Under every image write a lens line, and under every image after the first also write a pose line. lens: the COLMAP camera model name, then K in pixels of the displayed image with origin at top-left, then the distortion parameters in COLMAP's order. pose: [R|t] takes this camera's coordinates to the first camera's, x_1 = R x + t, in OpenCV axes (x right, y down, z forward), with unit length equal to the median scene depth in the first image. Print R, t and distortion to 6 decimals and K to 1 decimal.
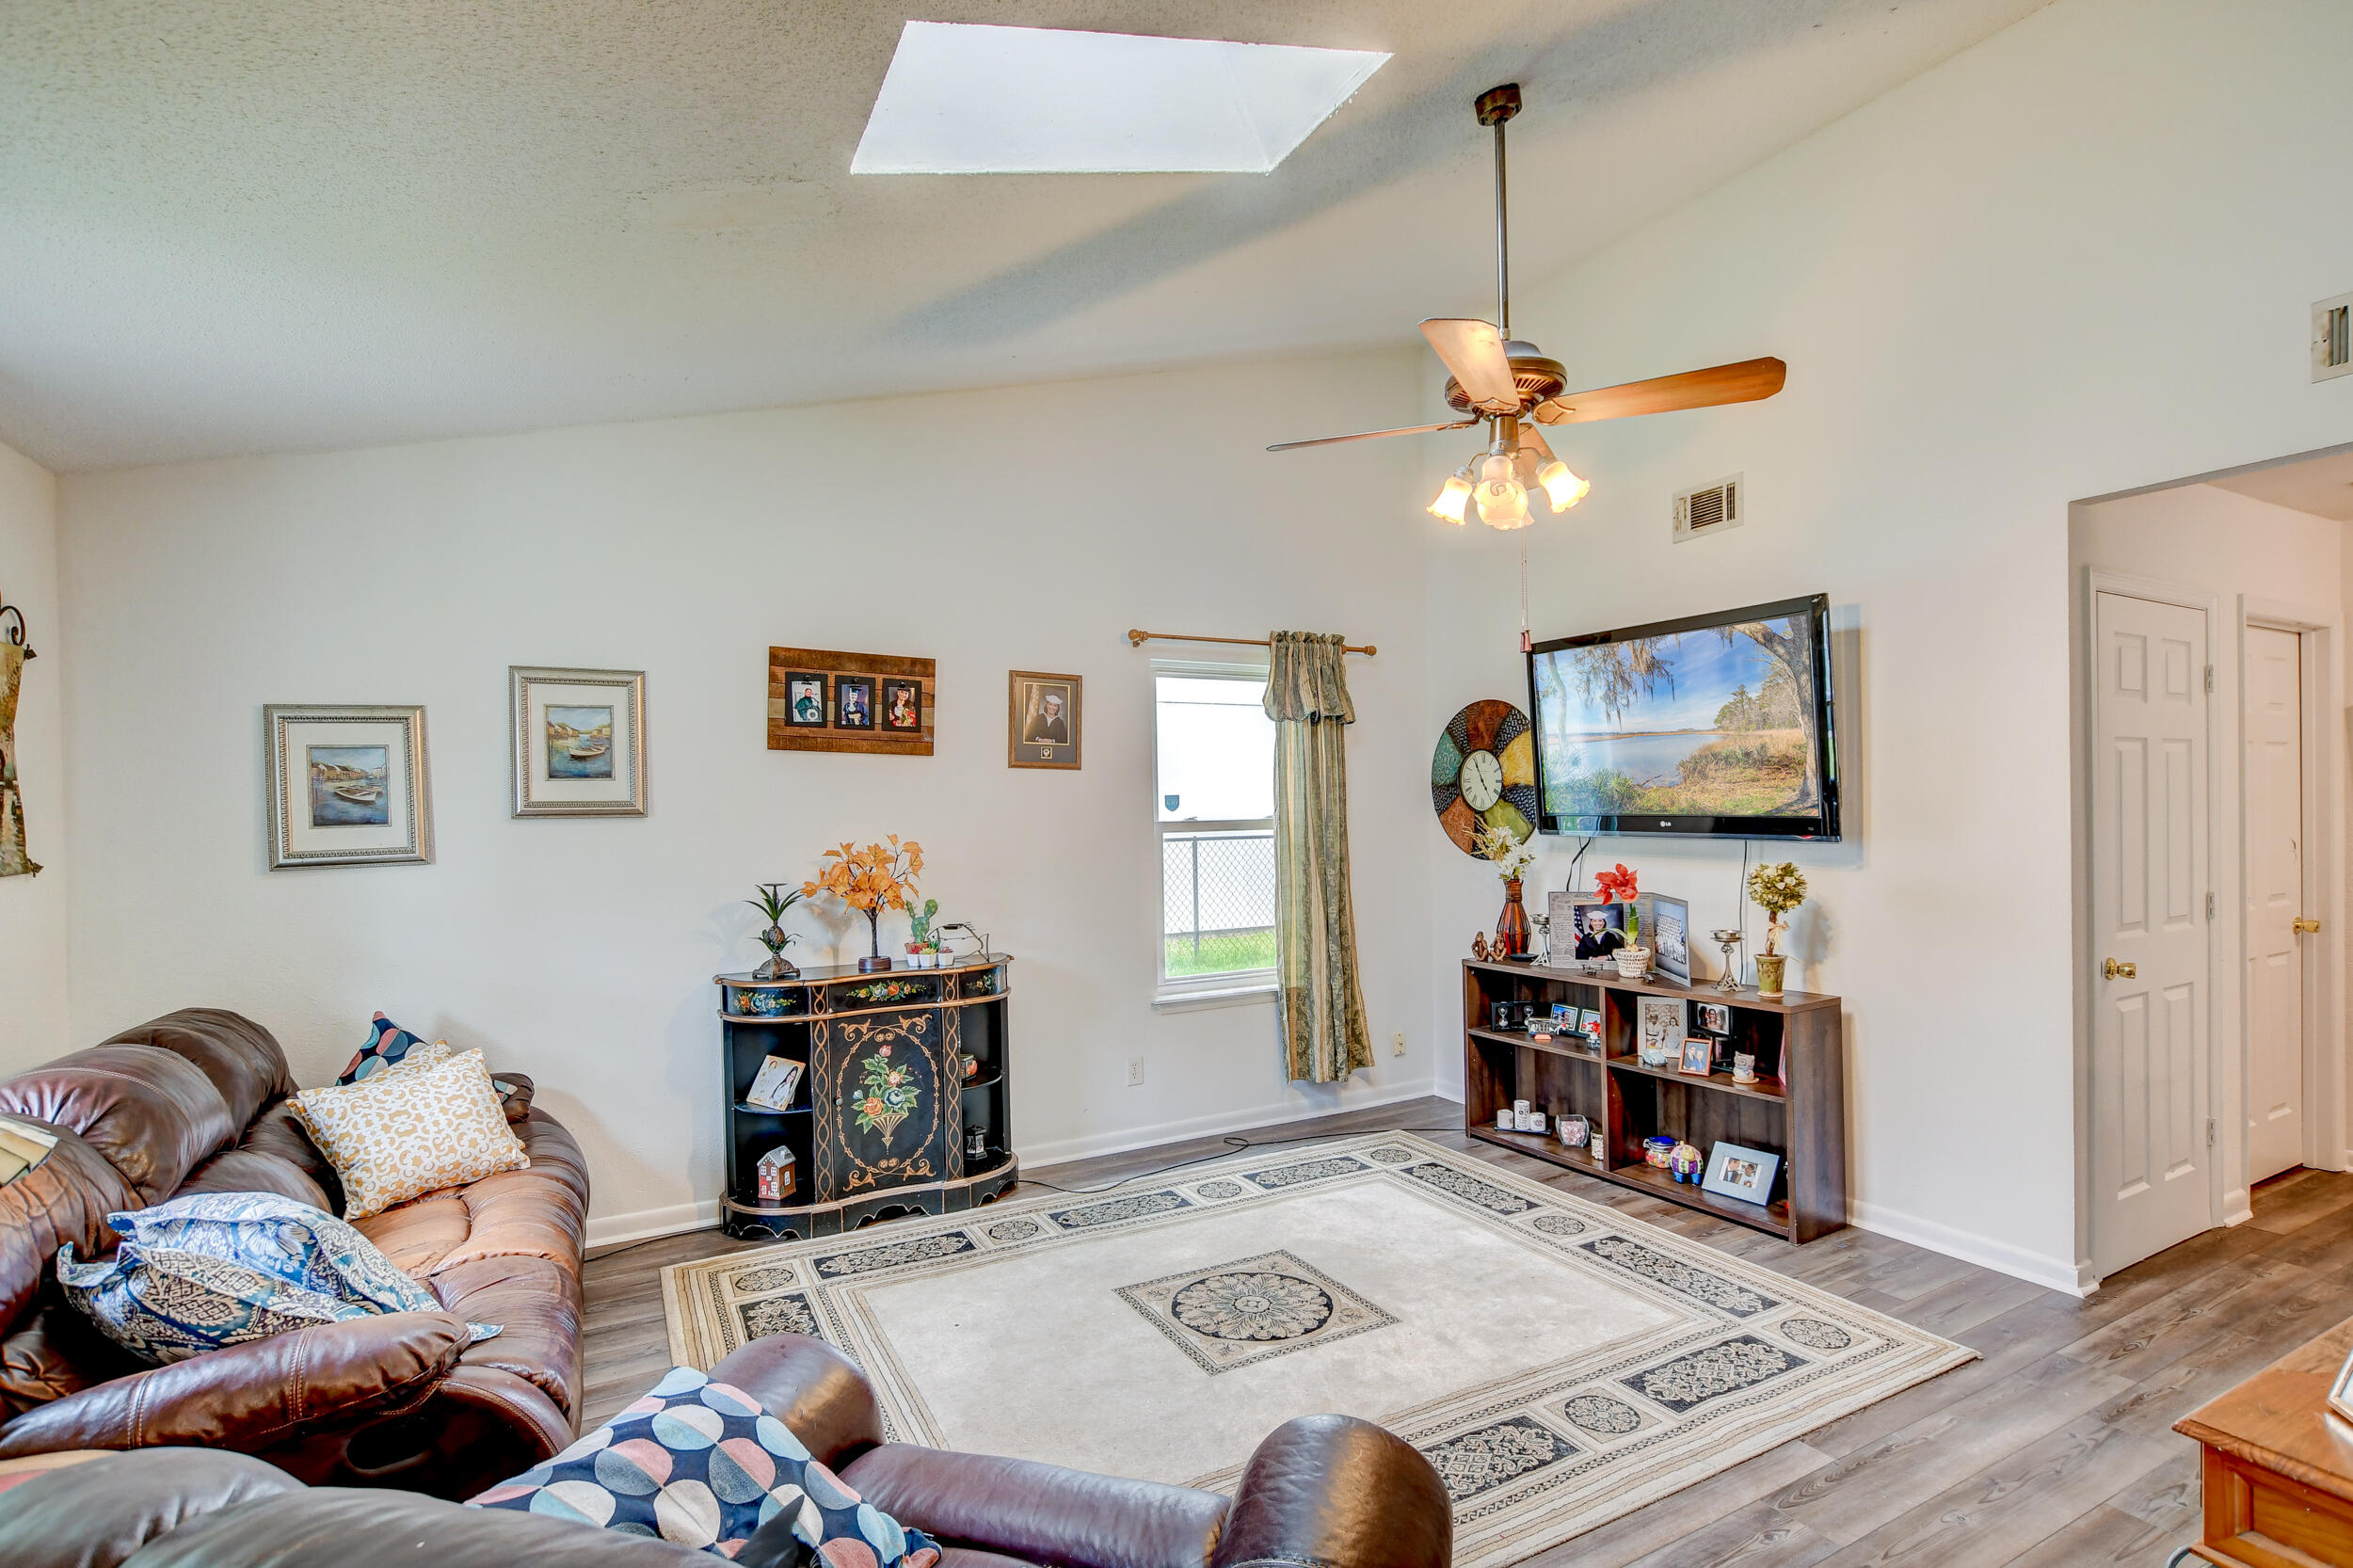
lens RADIAL K [[1134.2, 0, 1186.0], [0, 1134.2, 817.8], [0, 0, 1]] dist [-0.001378, 0.000099]
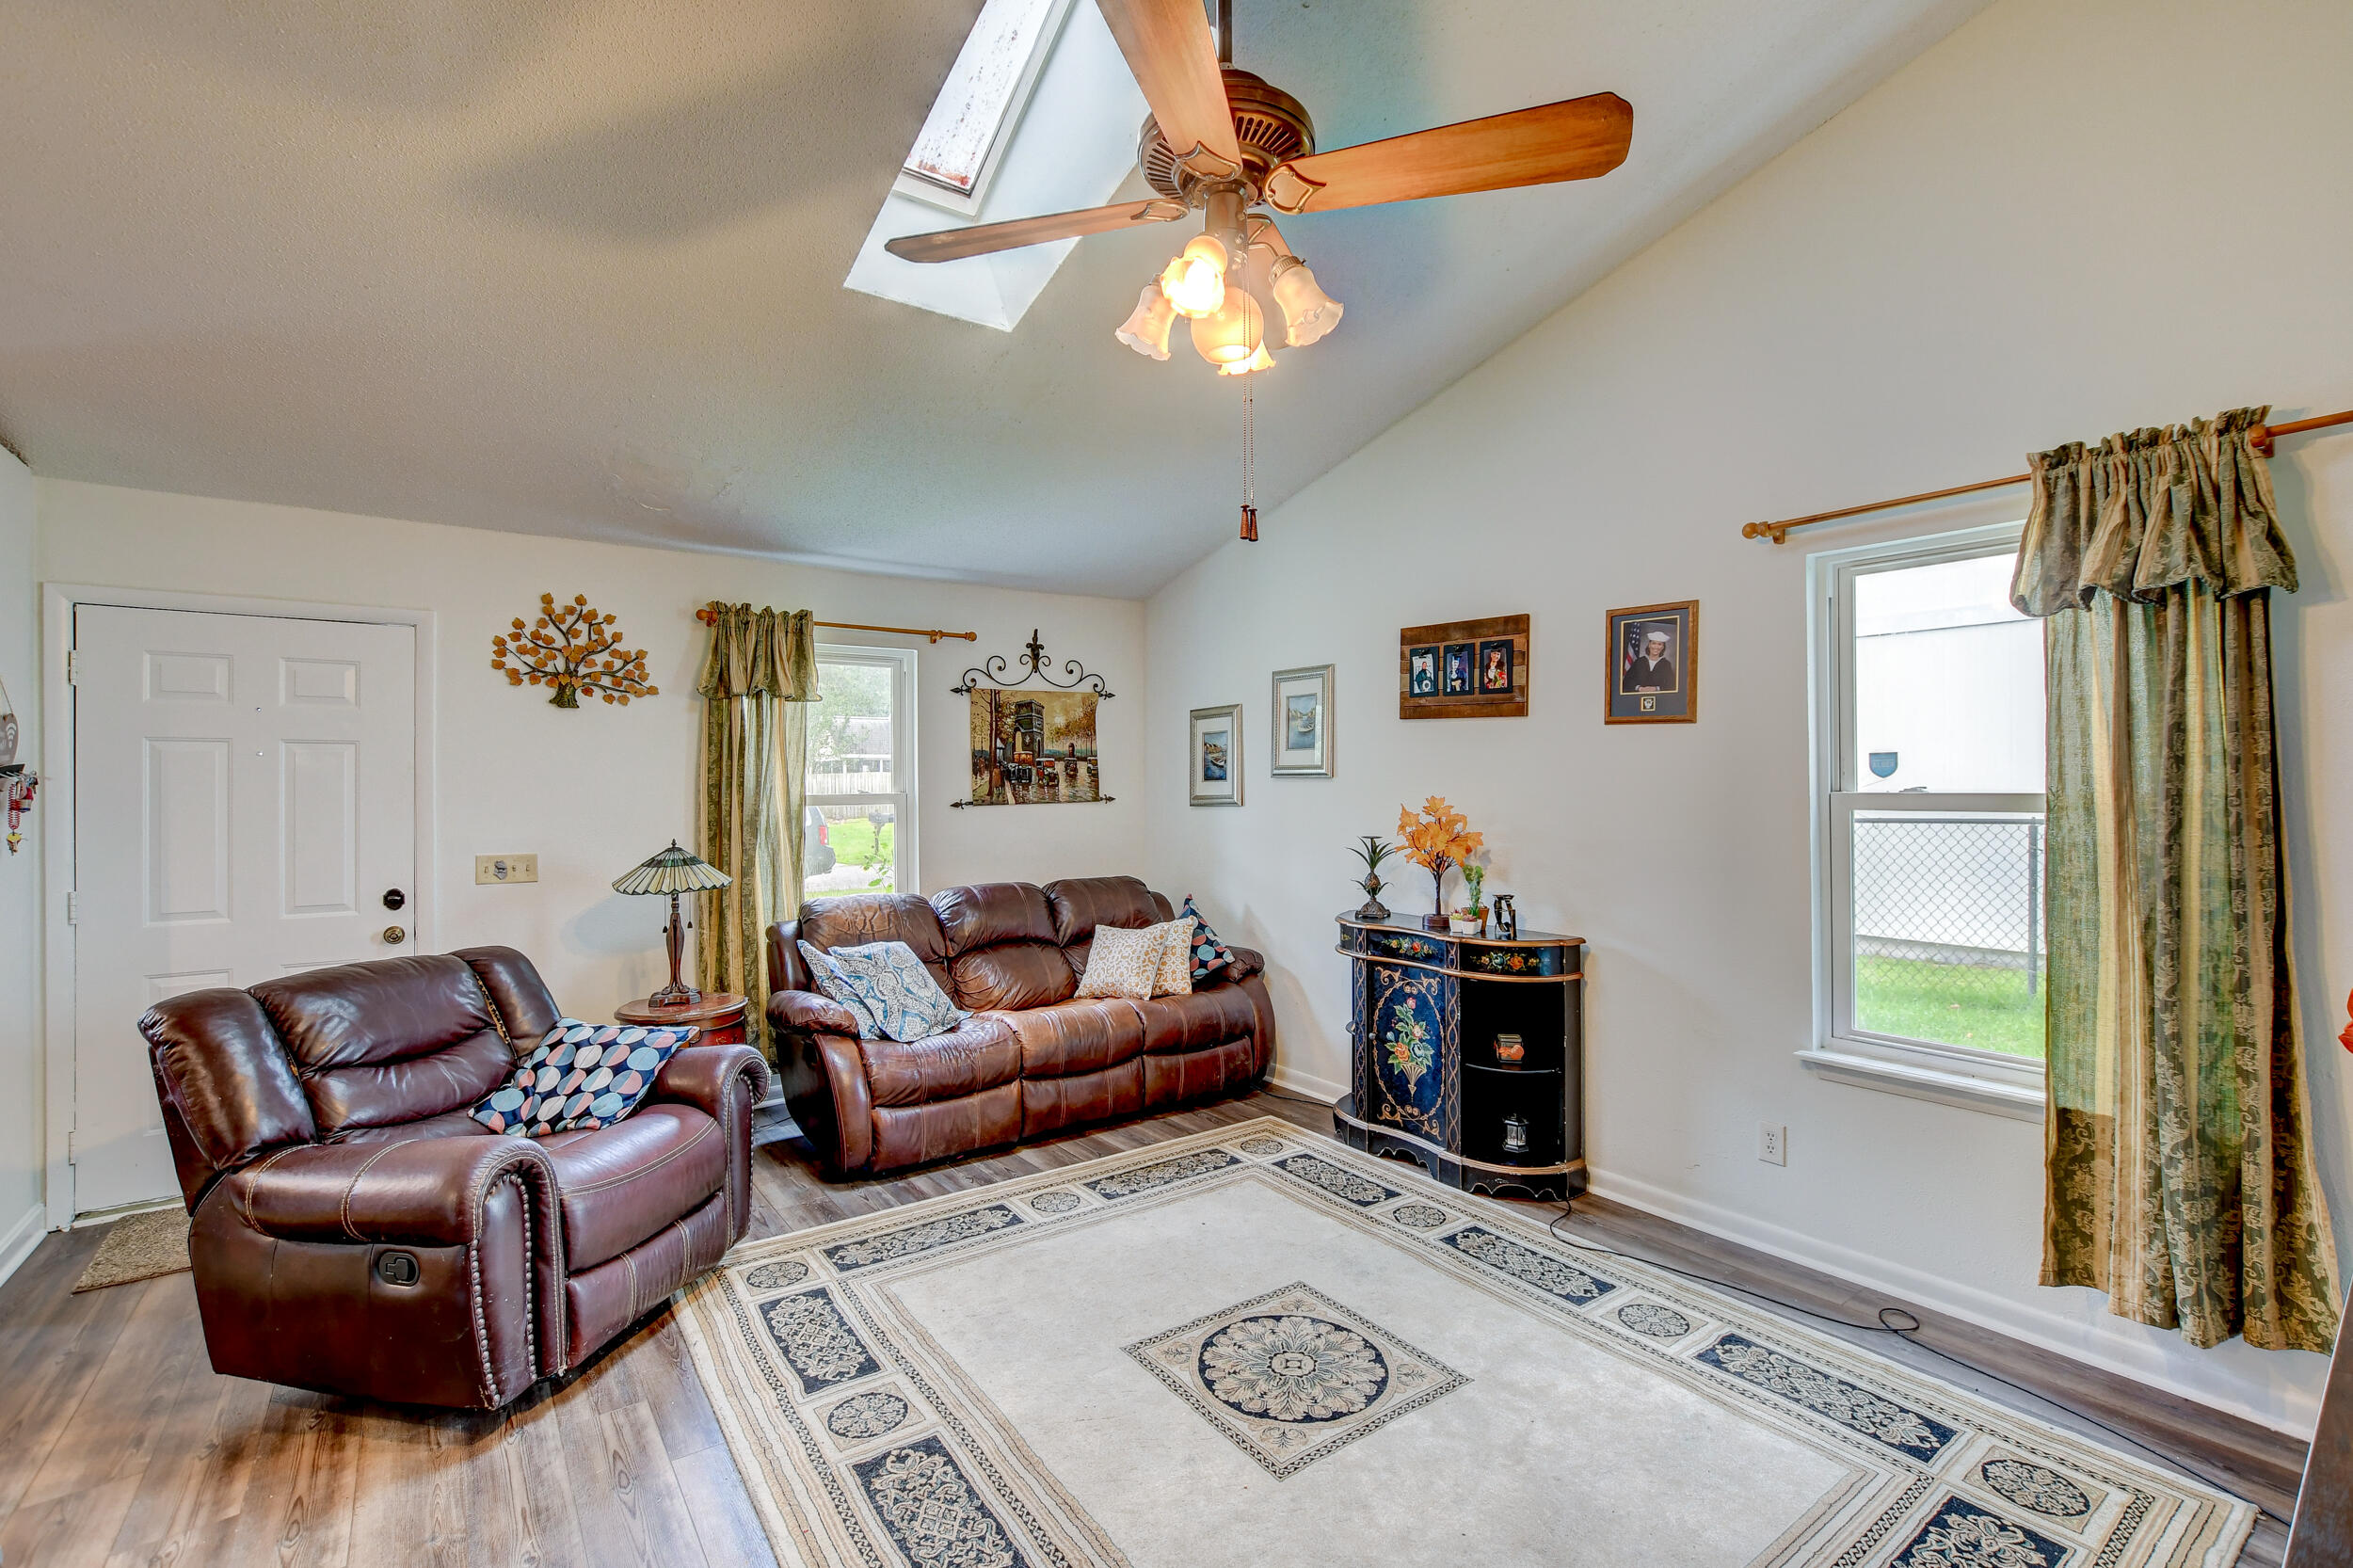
lens RADIAL K [[1035.2, 0, 1167.3], [0, 1035.2, 773.2], [0, 0, 1]] dist [-0.011276, 0.000067]
pose [[0.124742, 0.010789, -0.992131, 0.629233], [-0.003254, 0.999940, 0.010465, -0.016091], [0.992184, 0.001923, 0.124770, 0.630247]]
